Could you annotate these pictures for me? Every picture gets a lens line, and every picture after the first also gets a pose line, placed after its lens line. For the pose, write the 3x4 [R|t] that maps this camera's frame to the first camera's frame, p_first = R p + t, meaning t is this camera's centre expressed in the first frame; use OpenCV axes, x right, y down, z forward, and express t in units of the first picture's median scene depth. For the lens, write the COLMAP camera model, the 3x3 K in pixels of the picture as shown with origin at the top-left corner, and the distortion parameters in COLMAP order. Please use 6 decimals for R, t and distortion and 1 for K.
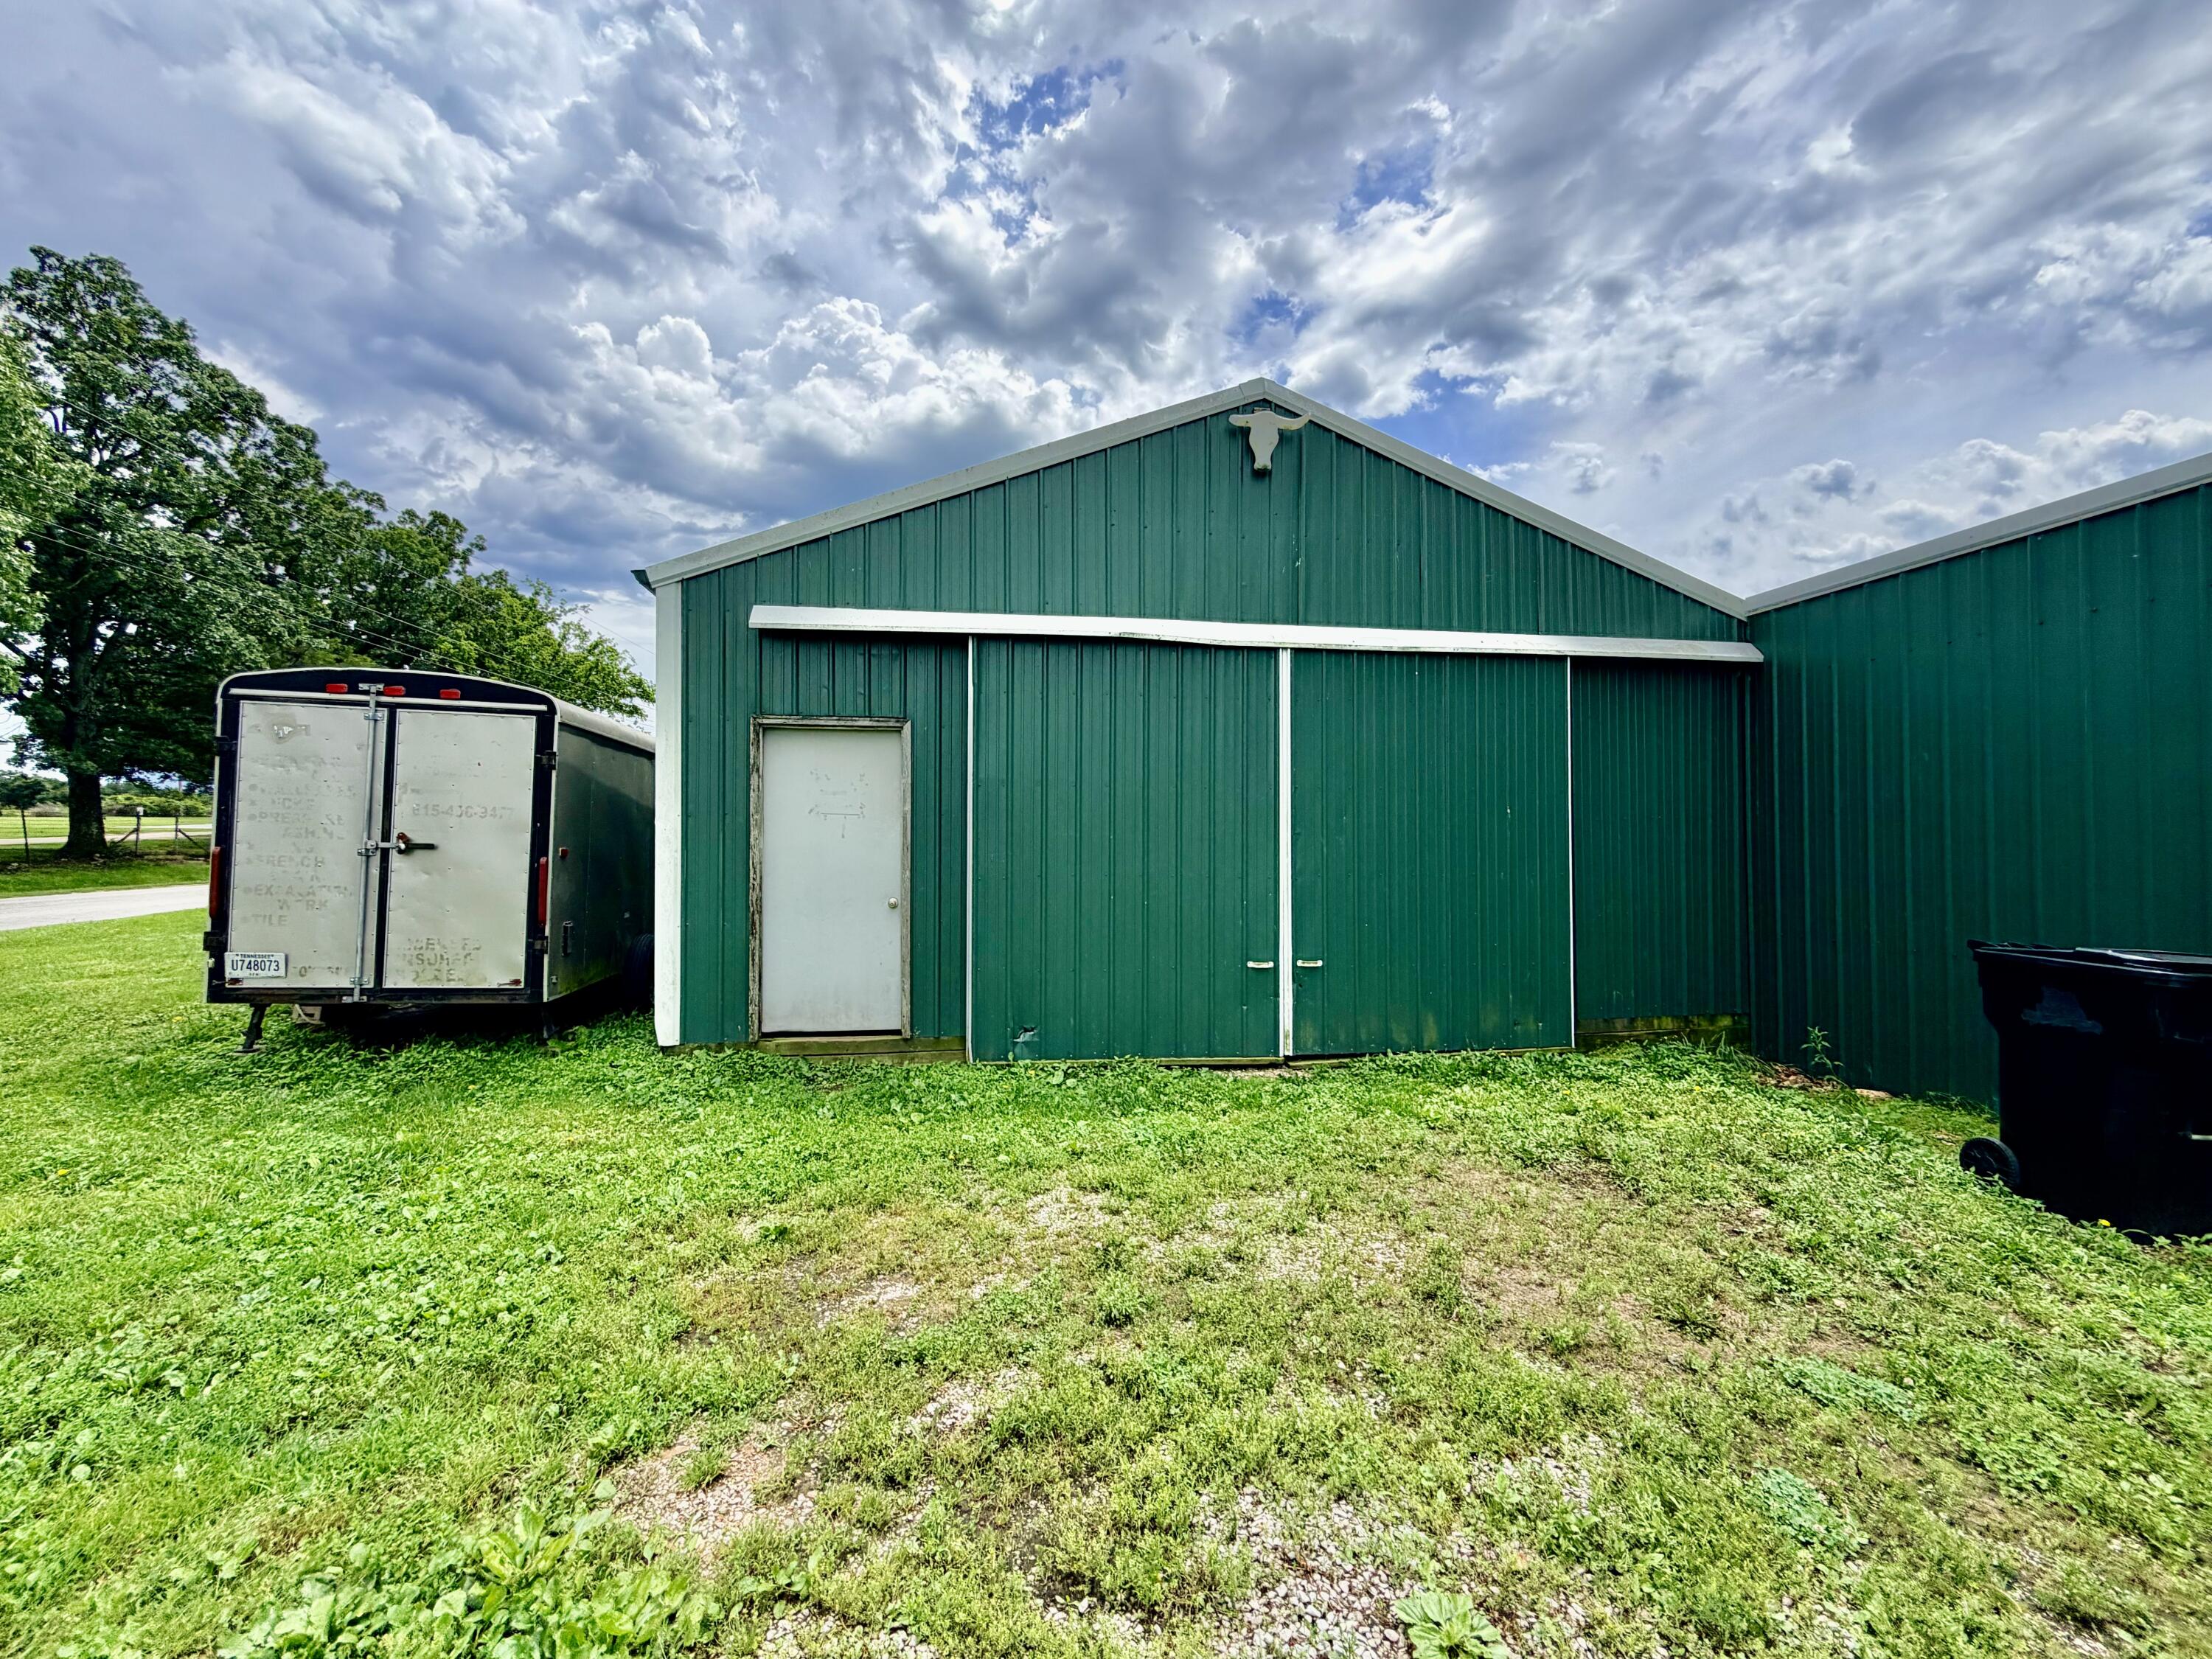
lens RADIAL K [[885.6, 0, 1105.4], [0, 885.6, 825.1], [0, 0, 1]] dist [0.000110, -0.000289]
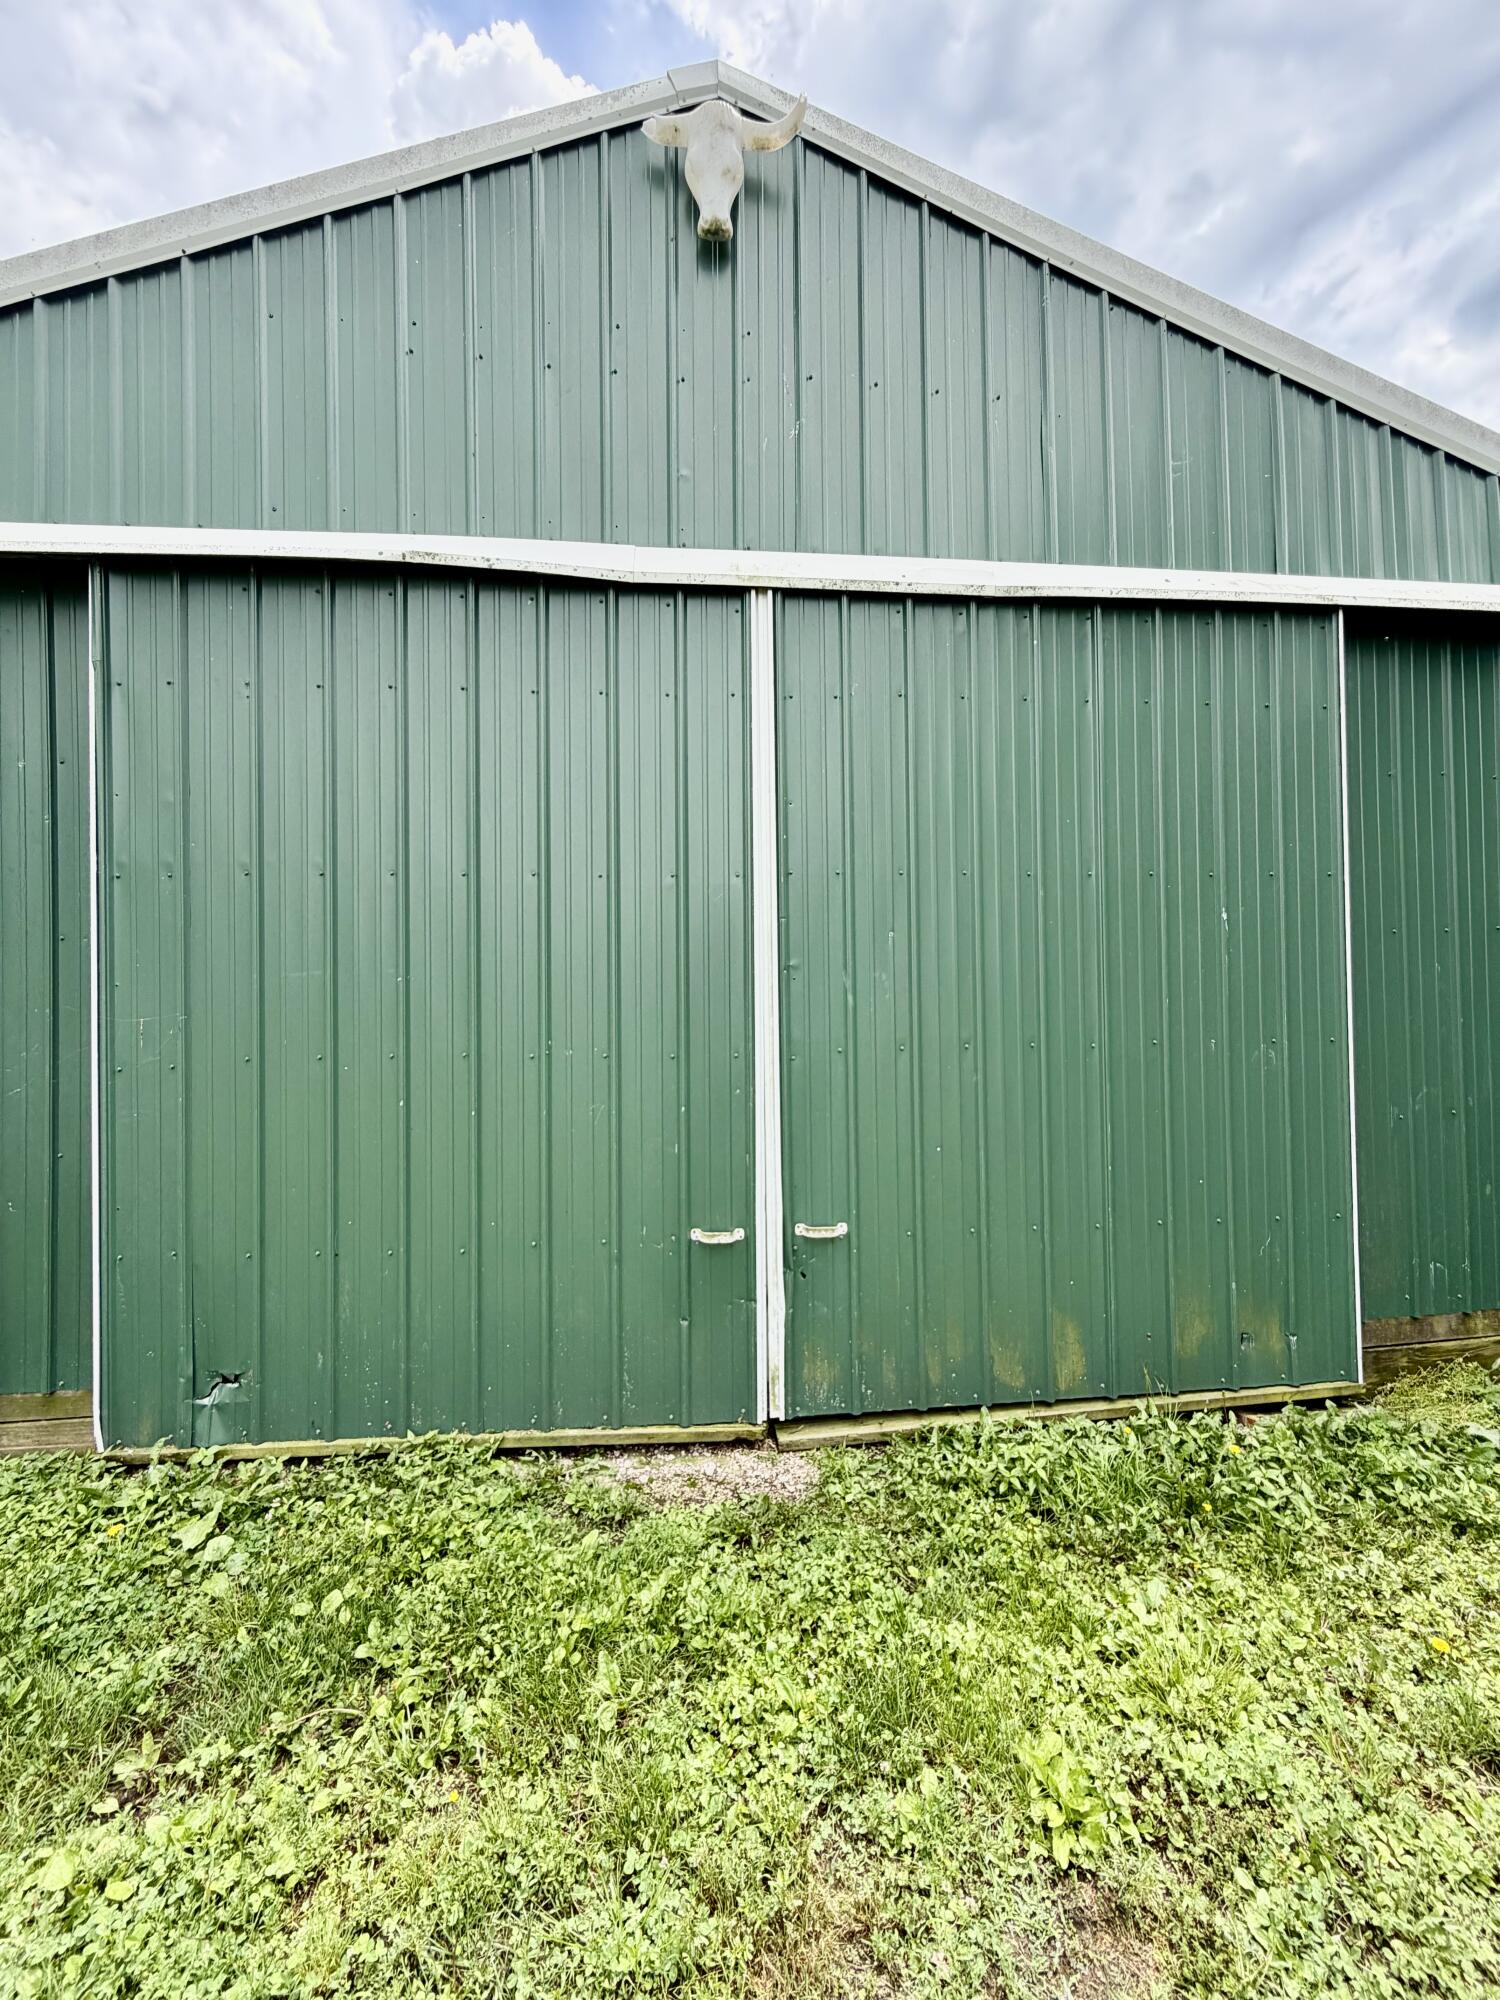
lens RADIAL K [[800.7, 0, 754.3], [0, 800.7, 1000.2], [0, 0, 1]] dist [0.000110, -0.000289]
pose [[0.999095, -0.017101, -0.038944, 0.214646], [0.017881, 0.999645, 0.019759, 0.019115], [0.038592, -0.020438, 0.999046, 0.557858]]
